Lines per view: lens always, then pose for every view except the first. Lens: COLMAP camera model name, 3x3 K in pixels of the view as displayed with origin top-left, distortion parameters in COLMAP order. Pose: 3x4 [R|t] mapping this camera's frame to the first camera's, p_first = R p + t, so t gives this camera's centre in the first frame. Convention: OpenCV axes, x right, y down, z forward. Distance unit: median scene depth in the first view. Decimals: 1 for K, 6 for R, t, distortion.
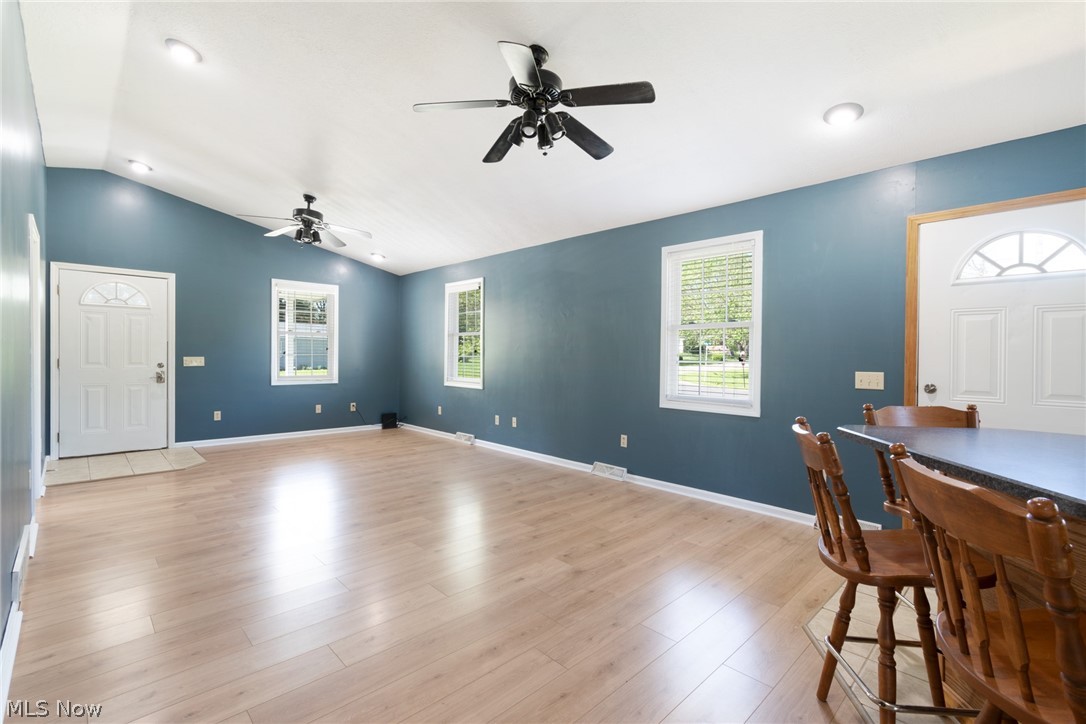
lens RADIAL K [[478.4, 0, 544.3], [0, 478.4, 359.8], [0, 0, 1]] dist [0.002354, -0.000265]
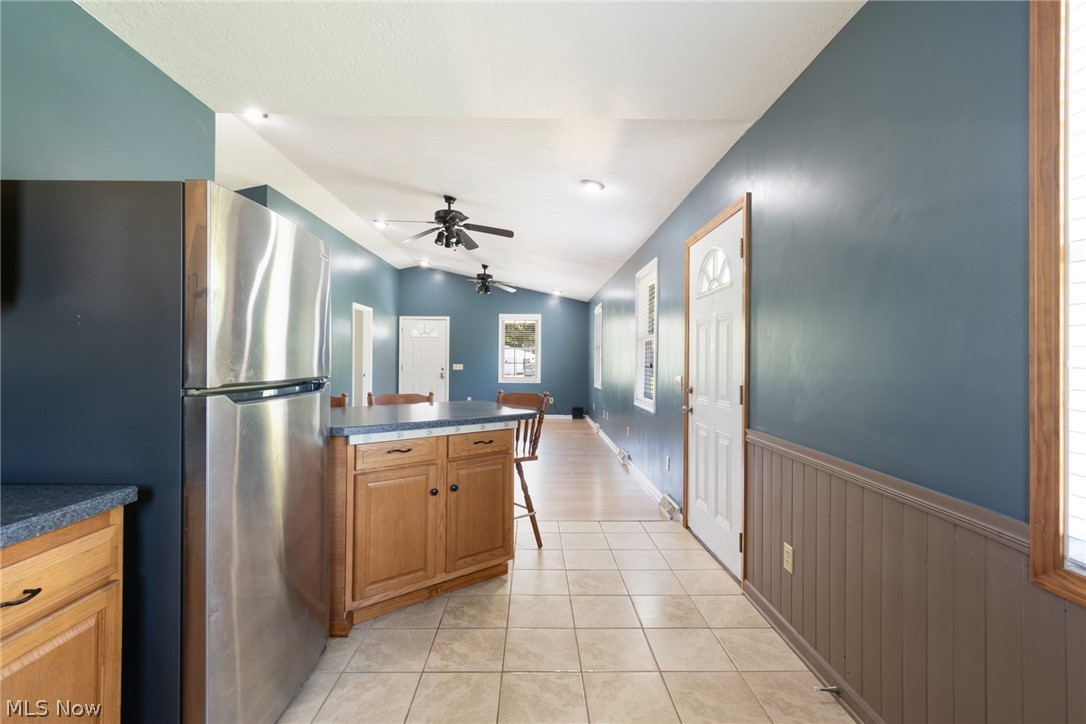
lens RADIAL K [[486.2, 0, 545.4], [0, 486.2, 357.4], [0, 0, 1]] dist [-0.000850, -0.001126]
pose [[0.729025, -0.010425, -0.684408, 0.691610], [-0.007556, 0.999700, -0.023277, 0.007459], [0.684445, 0.022141, 0.728728, -0.050527]]
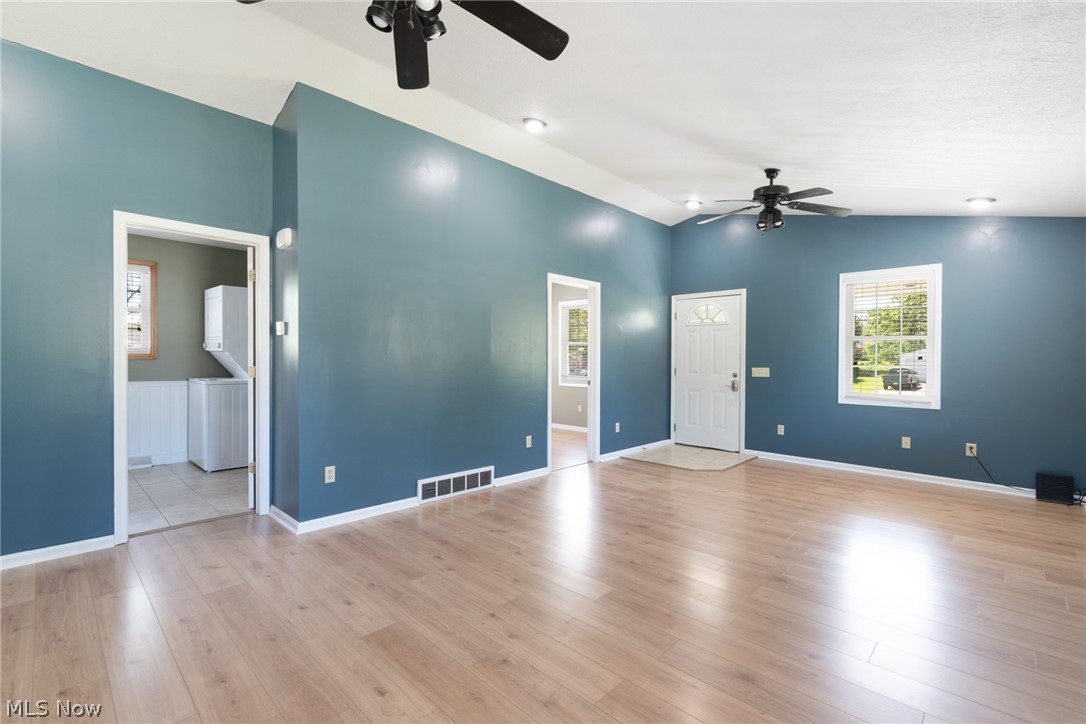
lens RADIAL K [[486.2, 0, 545.4], [0, 486.2, 357.4], [0, 0, 1]] dist [-0.000850, -0.001126]
pose [[0.033378, -0.017284, -0.999293, 0.279641], [-0.020470, 0.999629, -0.017974, -0.000105], [0.999233, 0.021055, 0.033011, 0.520655]]
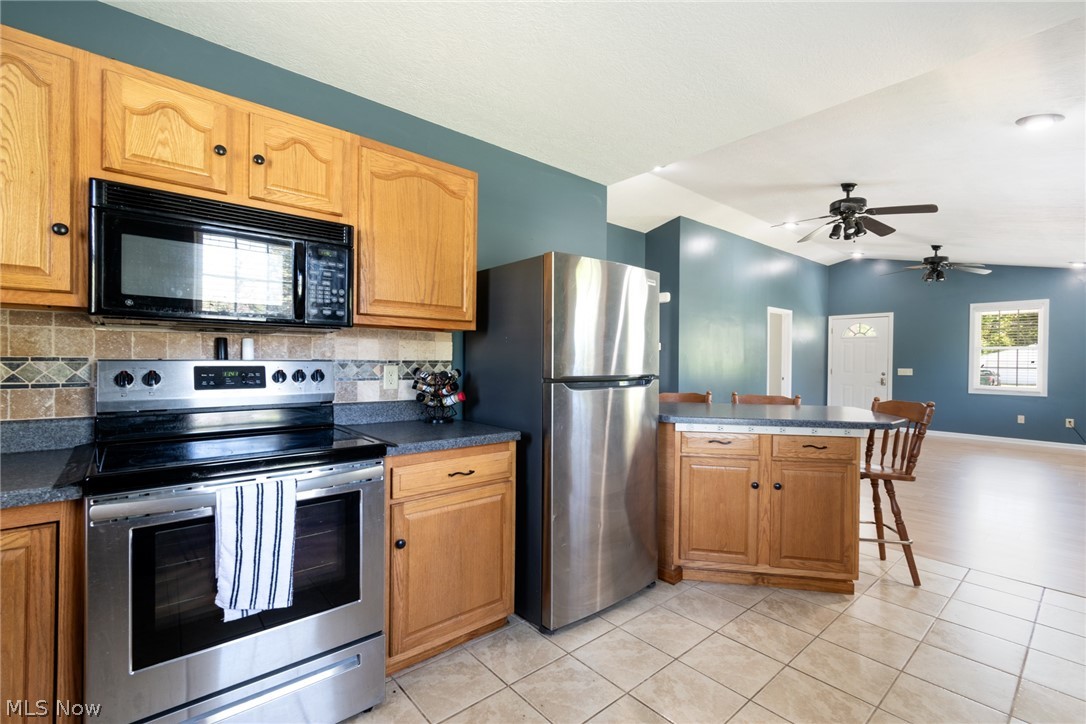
lens RADIAL K [[484.6, 0, 544.8], [0, 484.6, 361.6], [0, 0, 1]] dist [-0.000539, -0.000413]
pose [[-0.058101, -0.009204, -0.998268, 0.781545], [-0.021445, 0.999738, -0.007969, 0.007743], [0.998080, 0.020944, -0.058284, 0.013326]]
